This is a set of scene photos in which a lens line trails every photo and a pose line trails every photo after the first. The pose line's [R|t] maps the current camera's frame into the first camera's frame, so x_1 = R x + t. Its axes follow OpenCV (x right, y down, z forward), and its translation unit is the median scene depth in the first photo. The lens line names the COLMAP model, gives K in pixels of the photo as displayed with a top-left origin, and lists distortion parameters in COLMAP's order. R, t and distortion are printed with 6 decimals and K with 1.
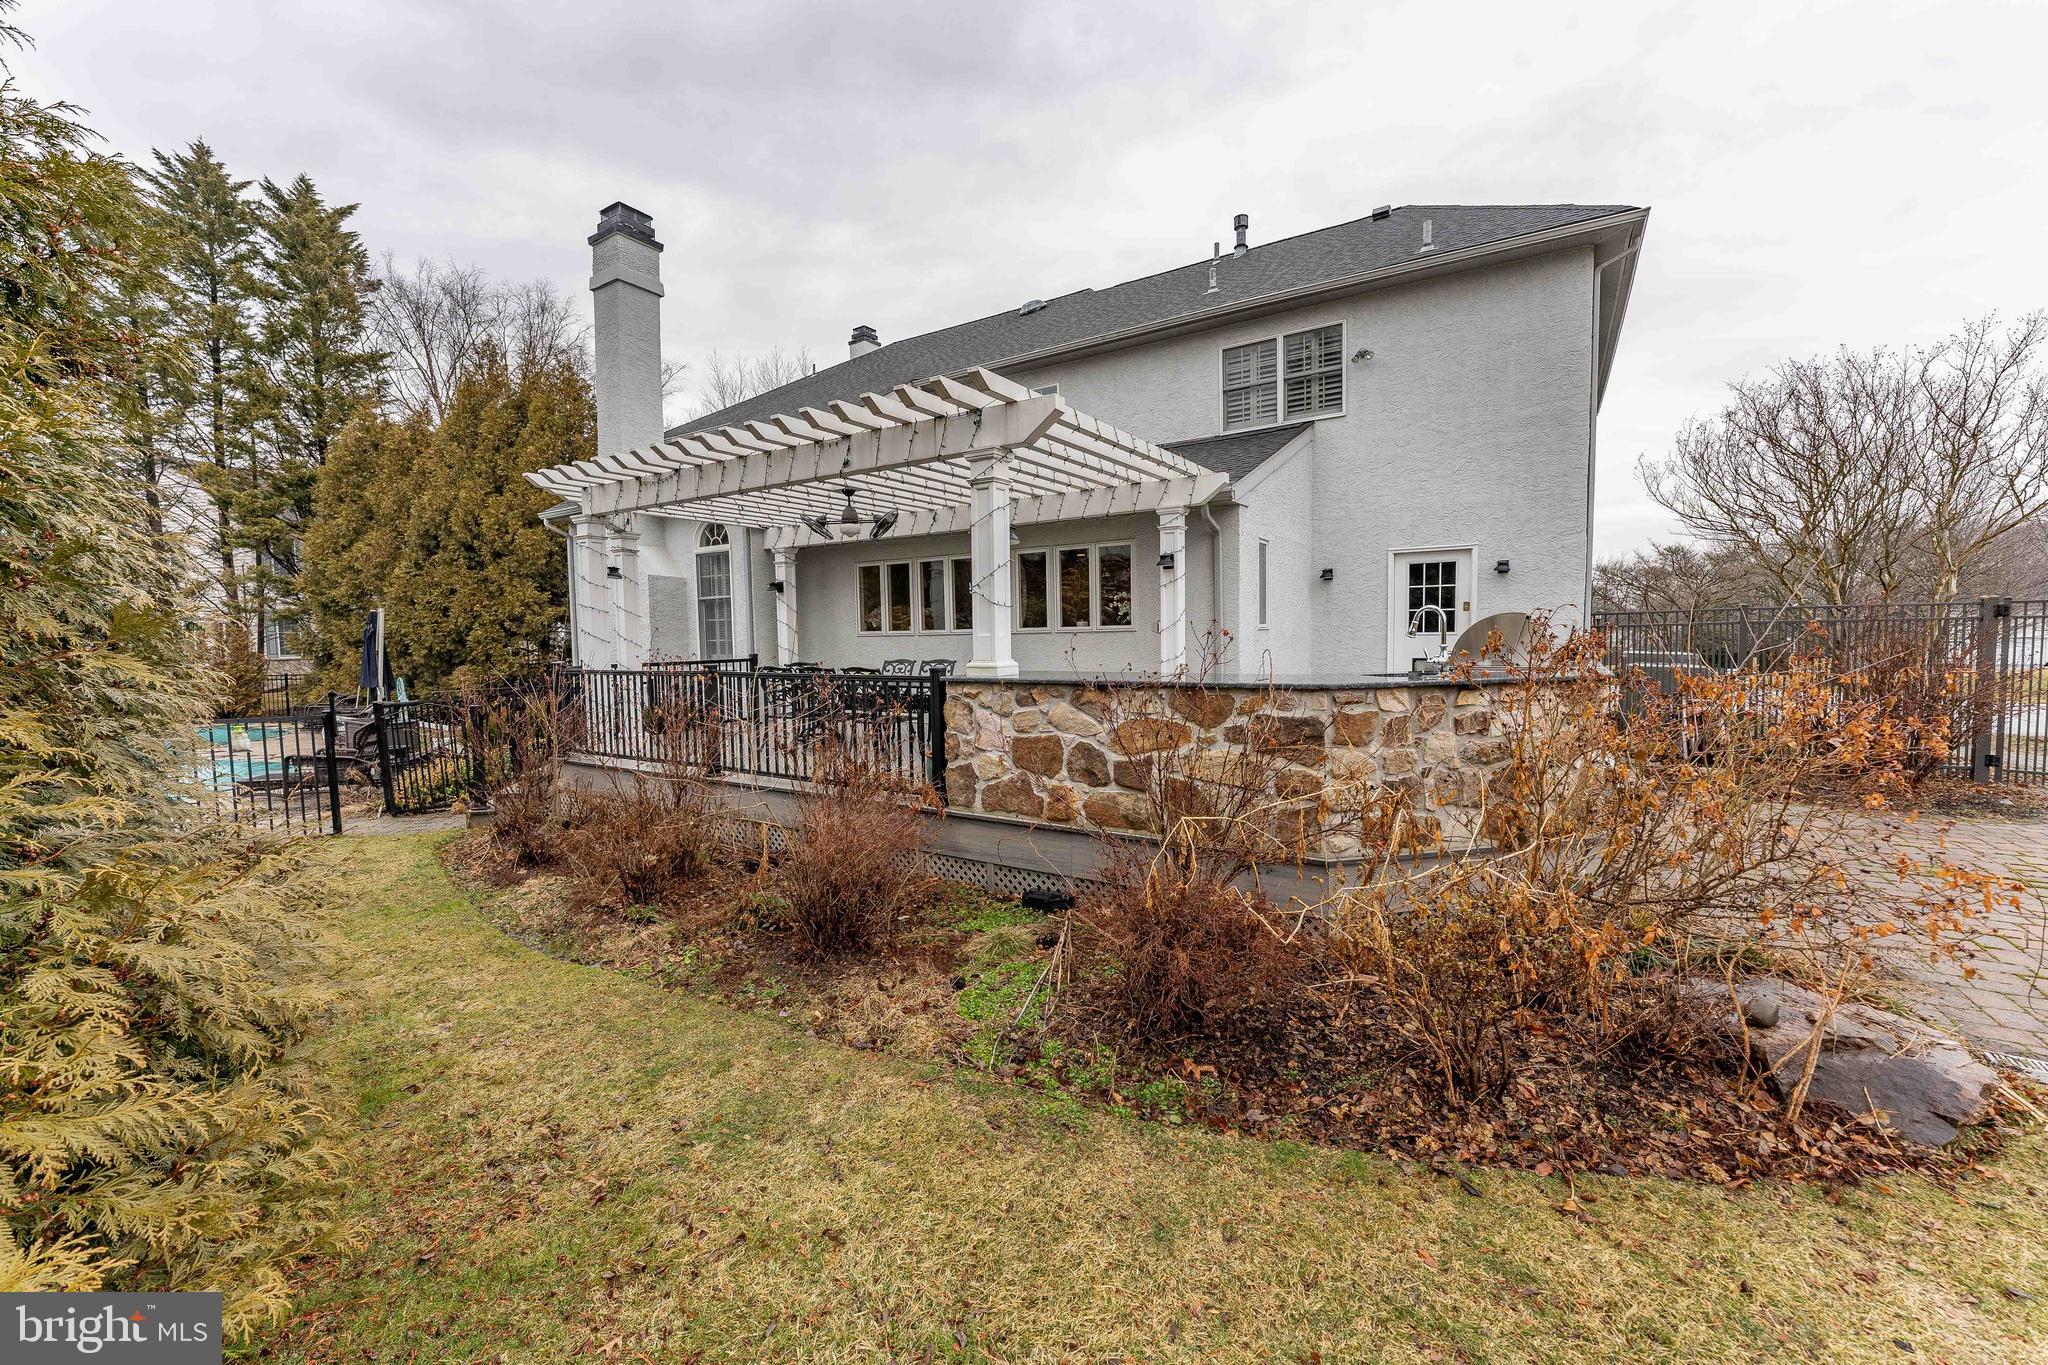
lens RADIAL K [[815.9, 0, 1019.3], [0, 815.9, 681.6], [0, 0, 1]] dist [-0.001627, -0.000846]
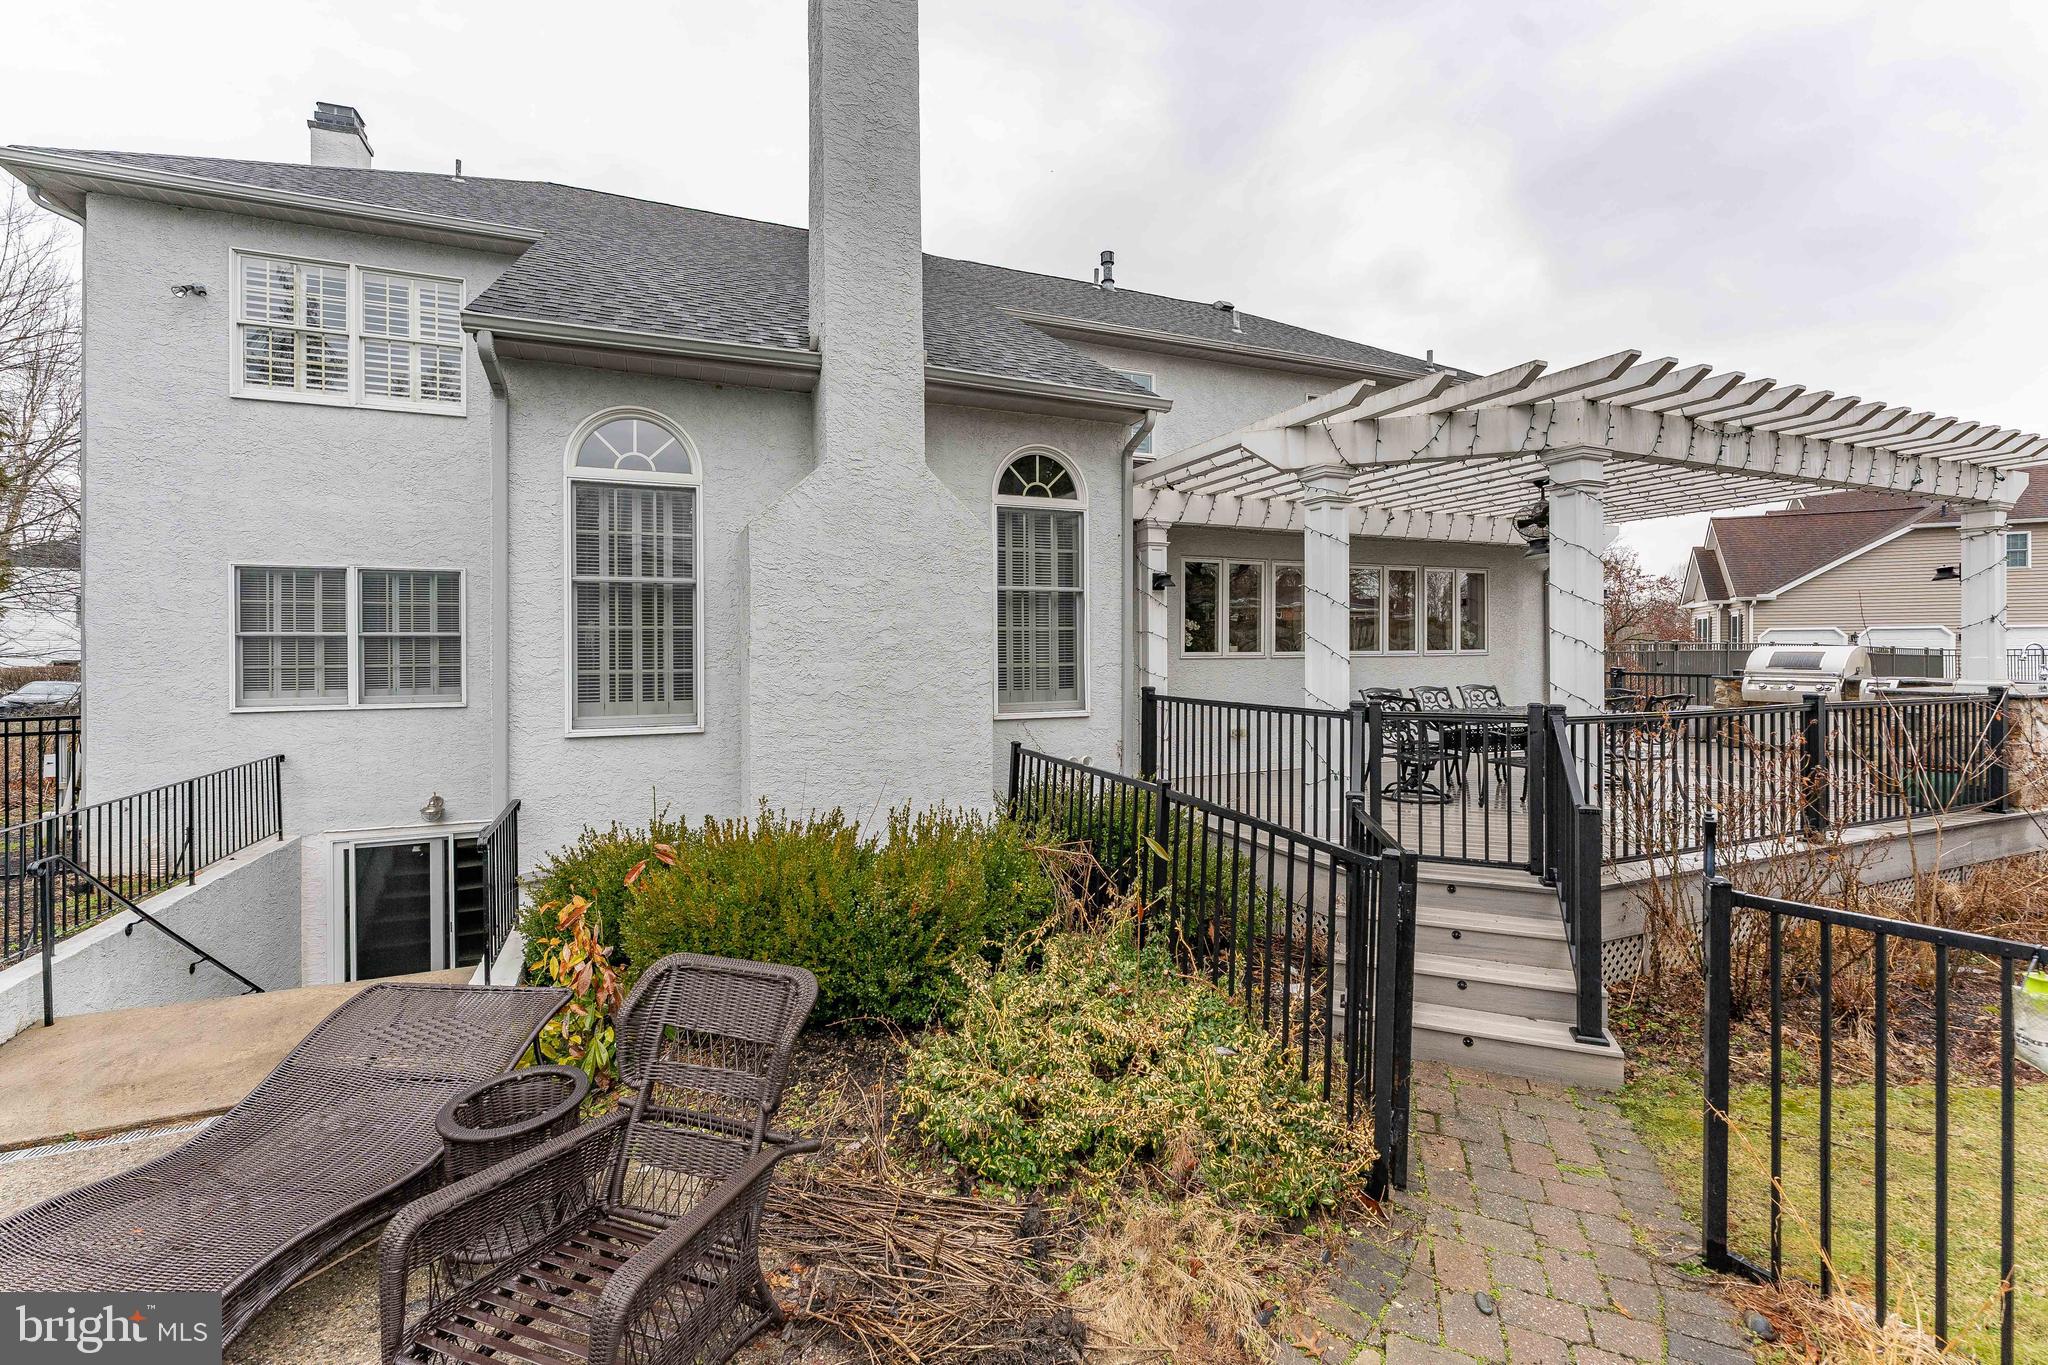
lens RADIAL K [[815.9, 0, 1022.4], [0, 815.9, 651.6], [0, 0, 1]] dist [-0.001627, -0.000846]
pose [[0.565027, 0.007205, 0.825041, -0.831287], [0.049190, 0.997889, -0.042402, -0.041982], [-0.823605, 0.064542, 0.563480, 0.716721]]
